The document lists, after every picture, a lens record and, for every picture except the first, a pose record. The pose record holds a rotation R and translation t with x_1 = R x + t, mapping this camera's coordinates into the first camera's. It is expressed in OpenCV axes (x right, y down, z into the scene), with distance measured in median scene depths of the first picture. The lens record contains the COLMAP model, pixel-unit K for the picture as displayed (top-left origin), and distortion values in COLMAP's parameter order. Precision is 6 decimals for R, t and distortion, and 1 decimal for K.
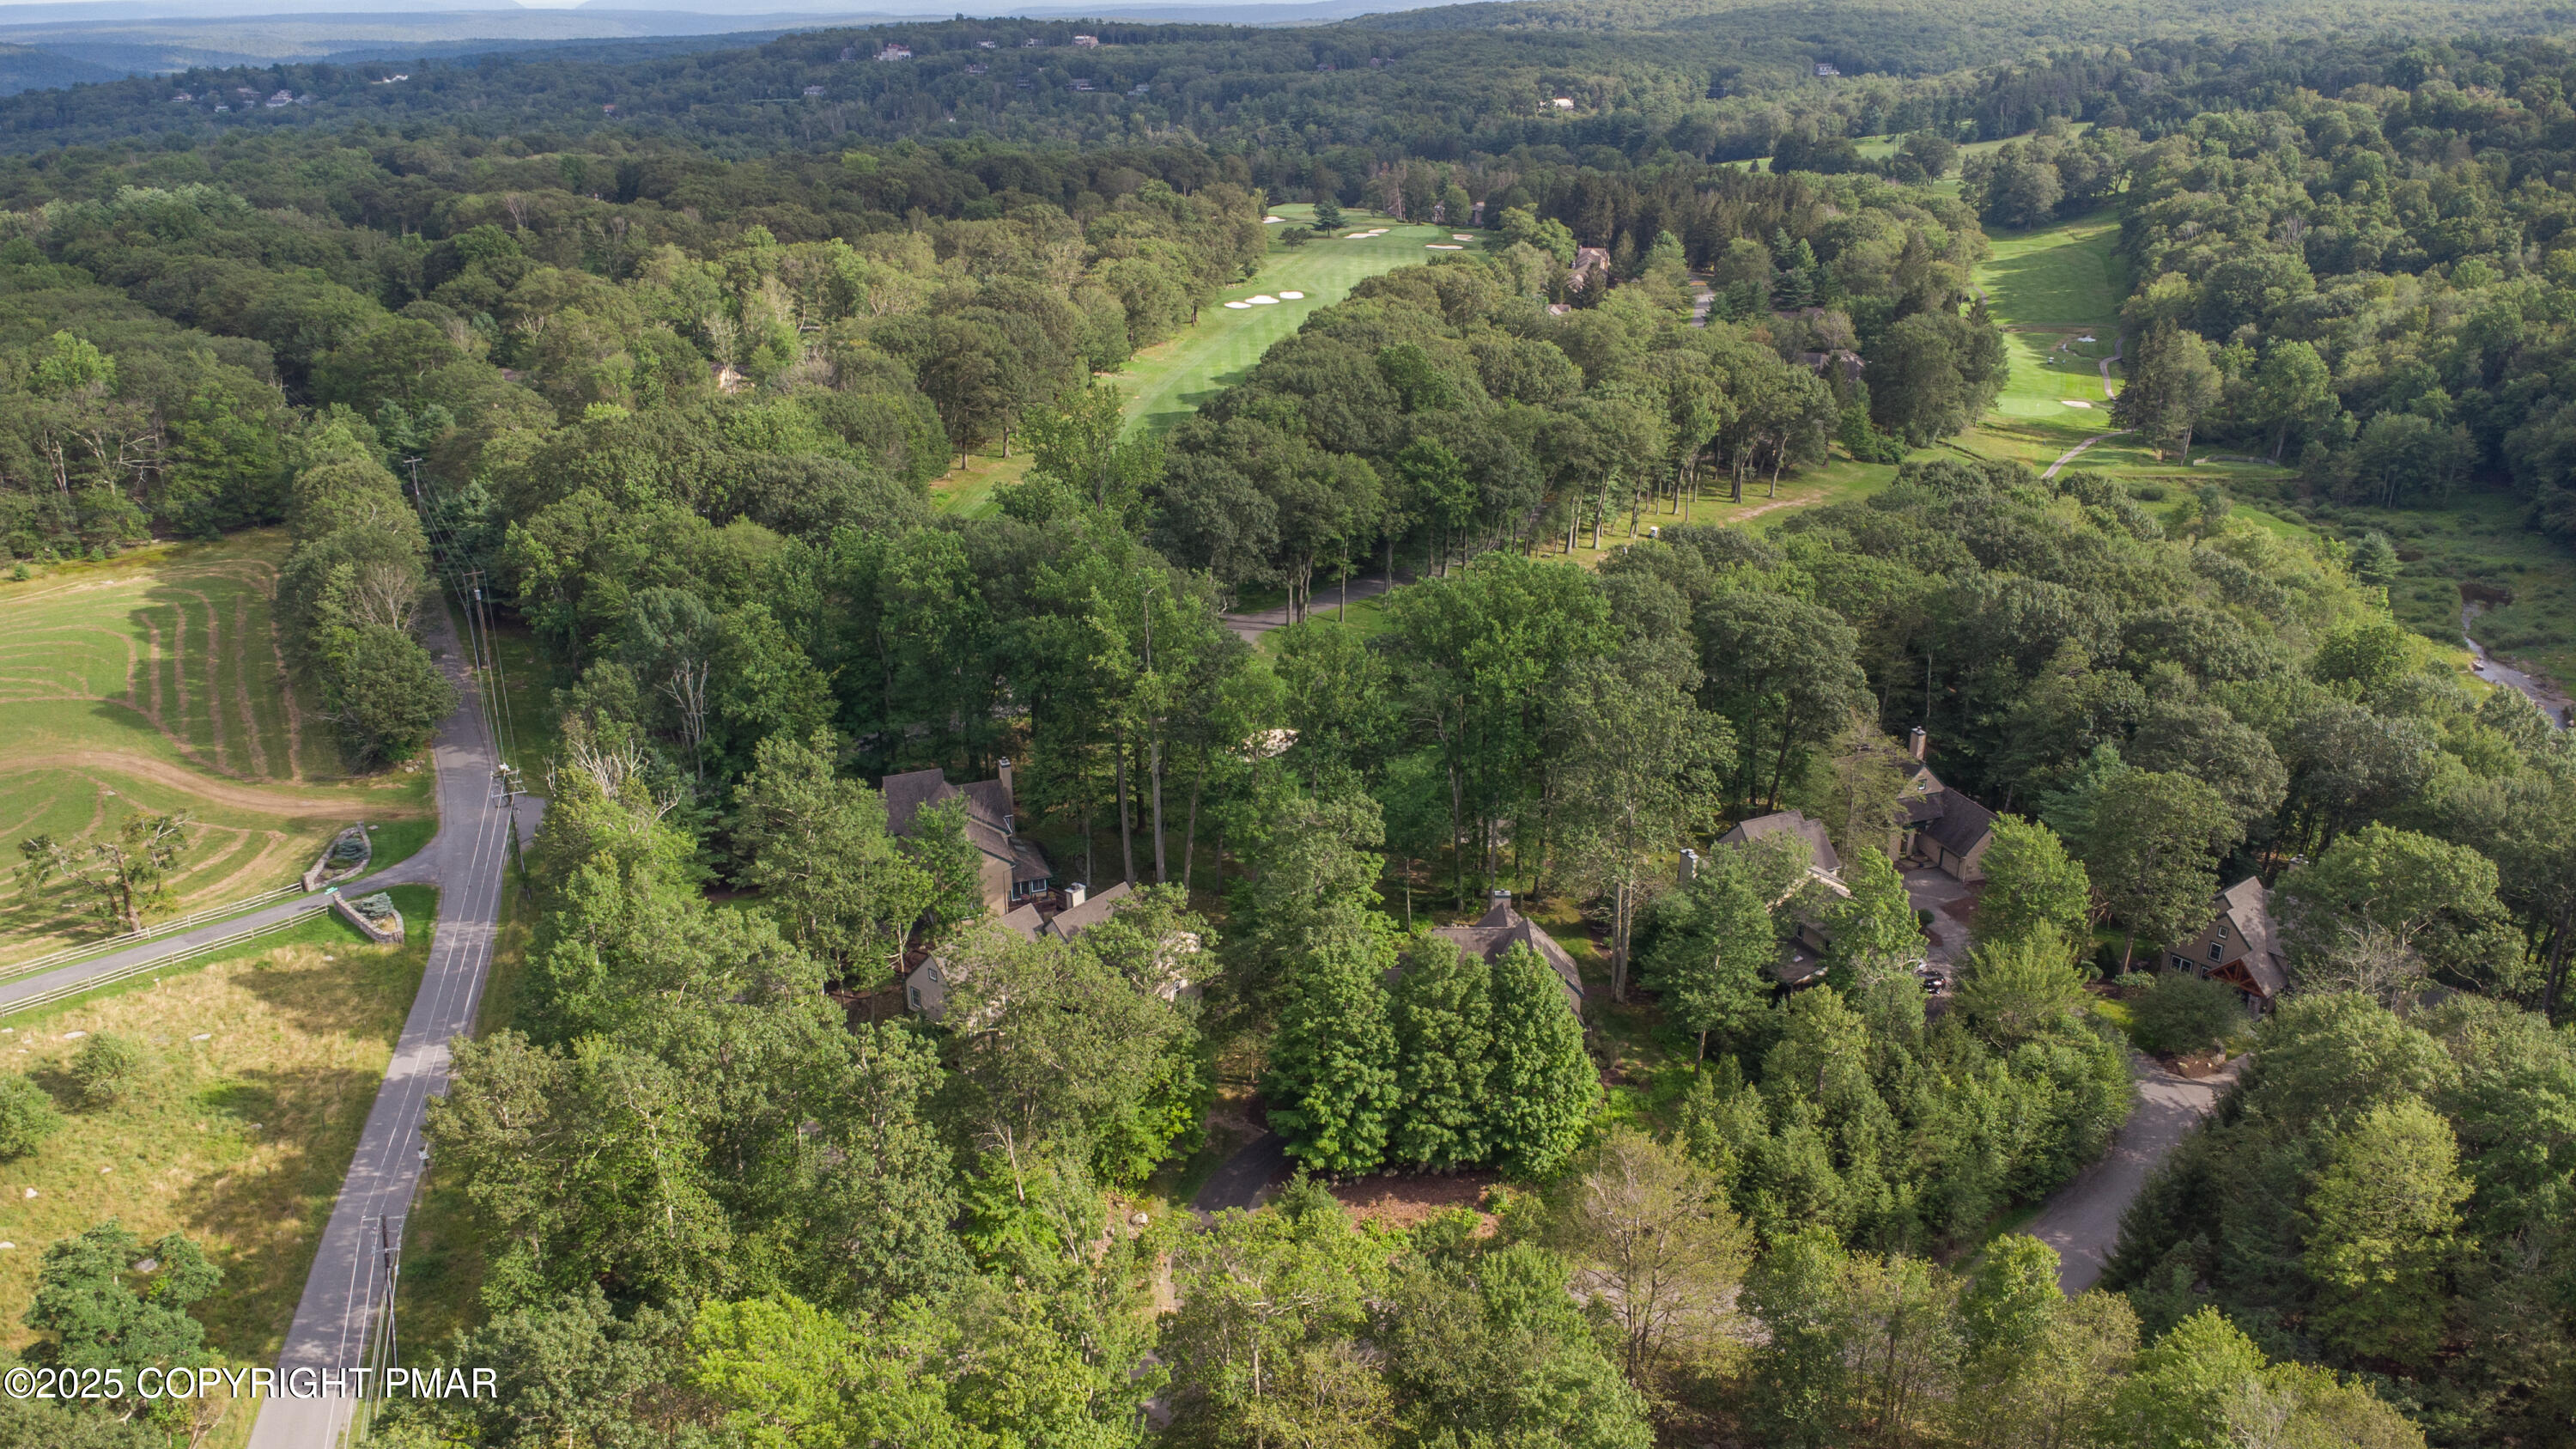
lens RADIAL K [[1861.6, 0, 1285.8], [0, 1861.6, 724.8], [0, 0, 1]] dist [0.036566, -0.054706]
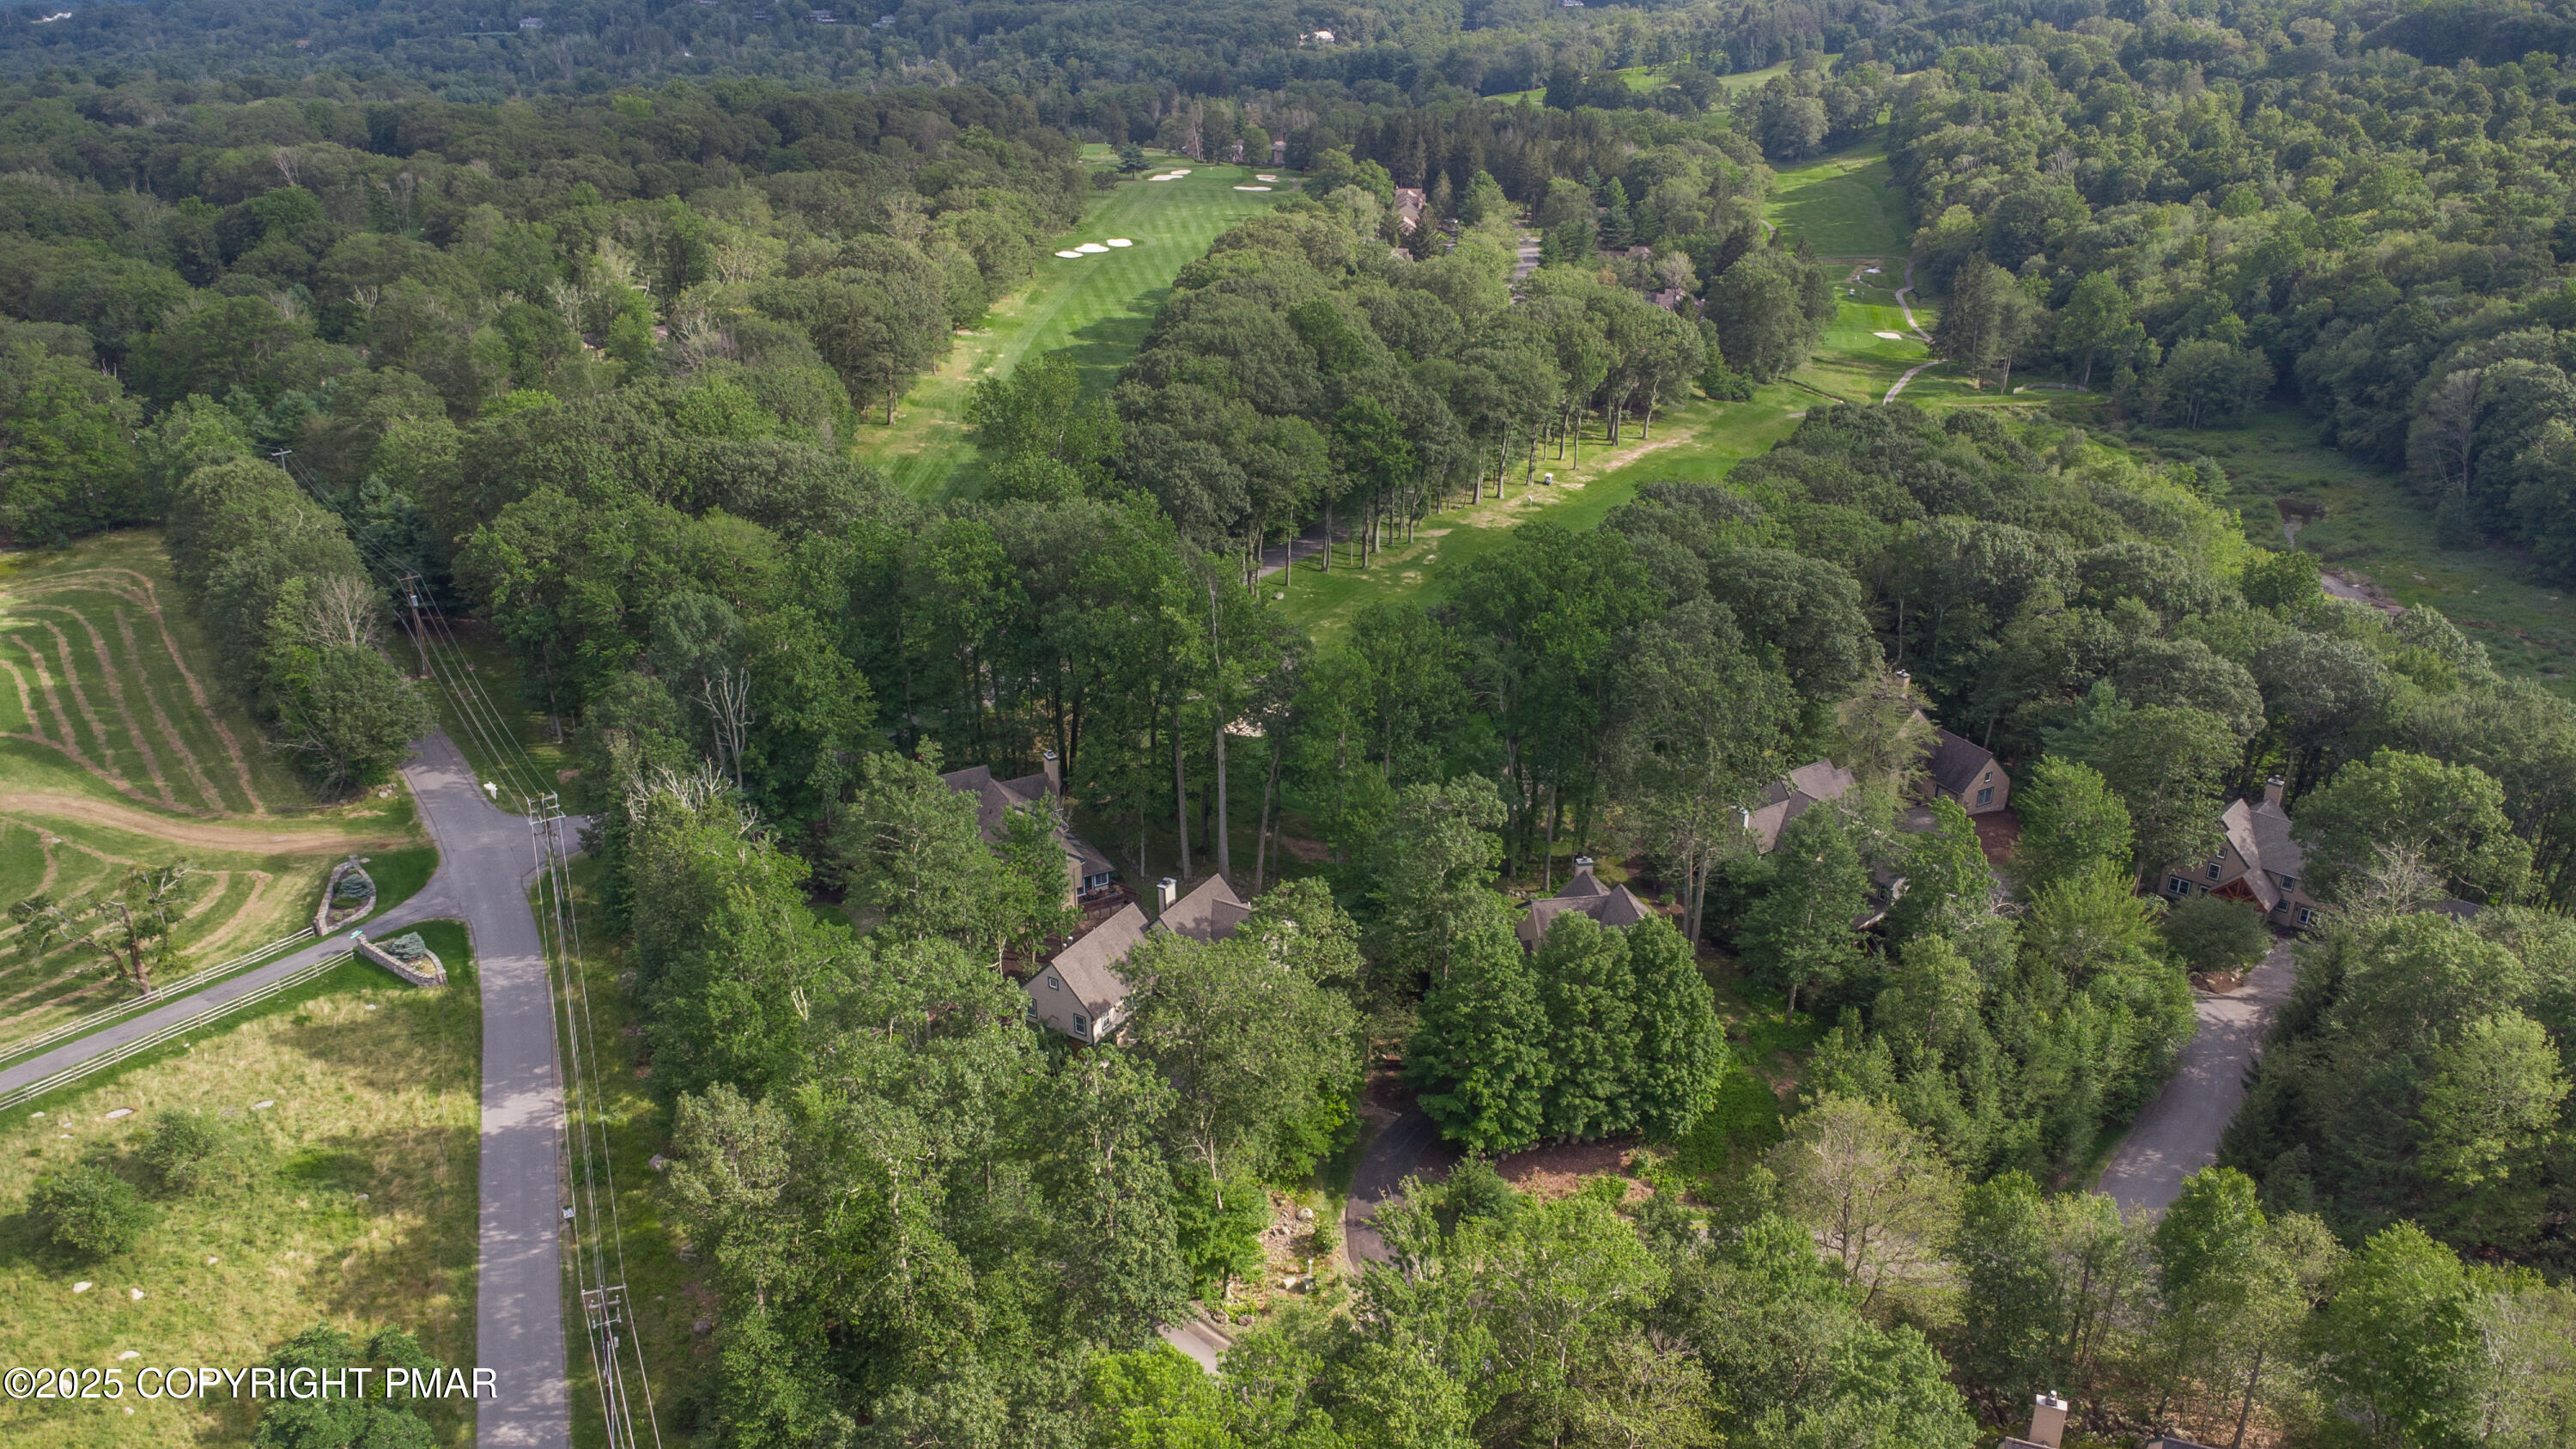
lens RADIAL K [[1861.6, 0, 1291.1], [0, 1861.6, 729.5], [0, 0, 1]] dist [0.036566, -0.054706]
pose [[0.989892, -0.052906, 0.131587, -0.140262], [0.048076, 0.998057, 0.039623, -0.023827], [-0.133428, -0.032896, 0.990512, 0.012323]]
